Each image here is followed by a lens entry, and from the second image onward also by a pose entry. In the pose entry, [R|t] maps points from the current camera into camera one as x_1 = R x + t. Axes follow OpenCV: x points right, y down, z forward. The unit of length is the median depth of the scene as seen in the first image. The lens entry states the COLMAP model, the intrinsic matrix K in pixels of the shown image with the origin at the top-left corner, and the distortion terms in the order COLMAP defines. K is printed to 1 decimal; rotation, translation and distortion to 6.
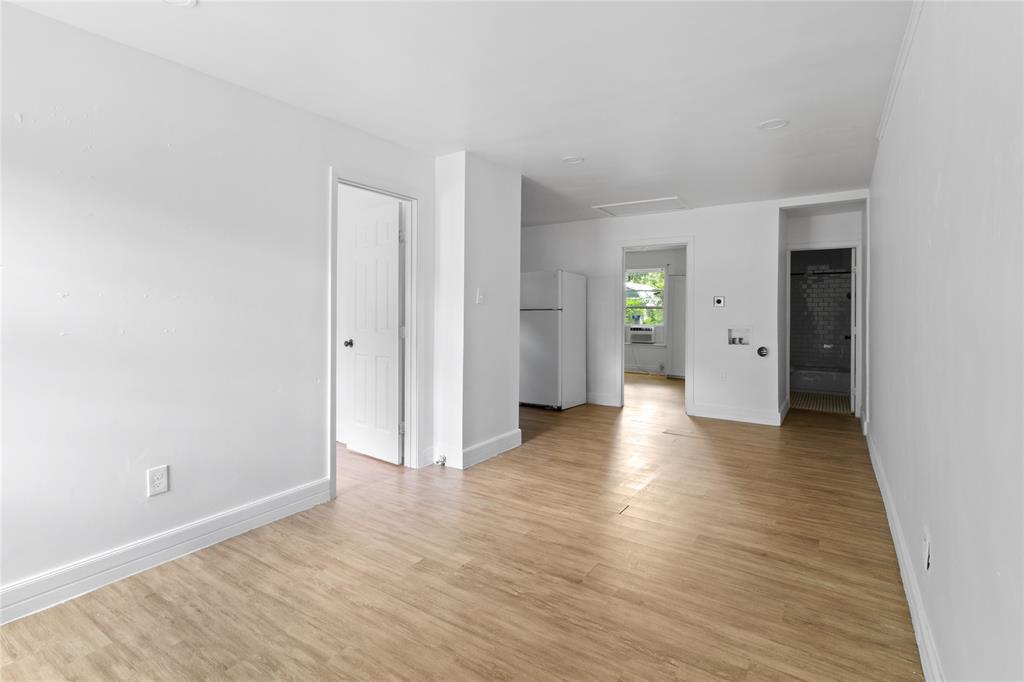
lens RADIAL K [[470.9, 0, 514.1], [0, 470.9, 335.6], [0, 0, 1]] dist [0.001889, -0.000082]
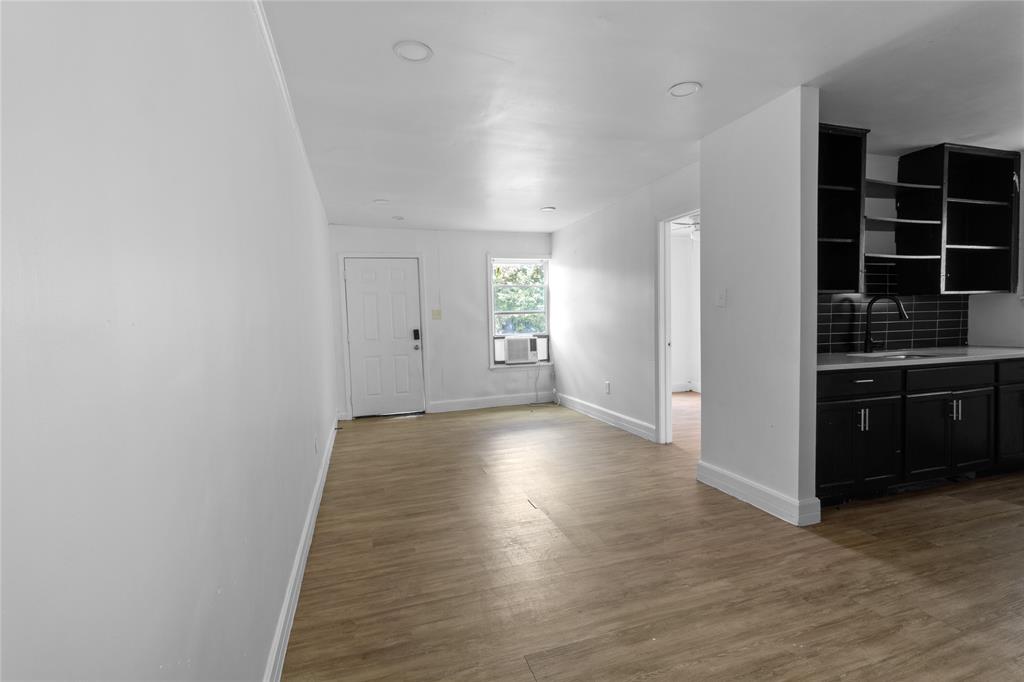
lens RADIAL K [[470.9, 0, 514.1], [0, 470.9, 335.6], [0, 0, 1]] dist [0.001889, -0.000082]
pose [[-0.609008, 0.040813, -0.792114, 1.263833], [-0.023134, 0.997336, 0.069173, -0.097197], [0.792827, 0.060452, -0.606441, 1.854098]]
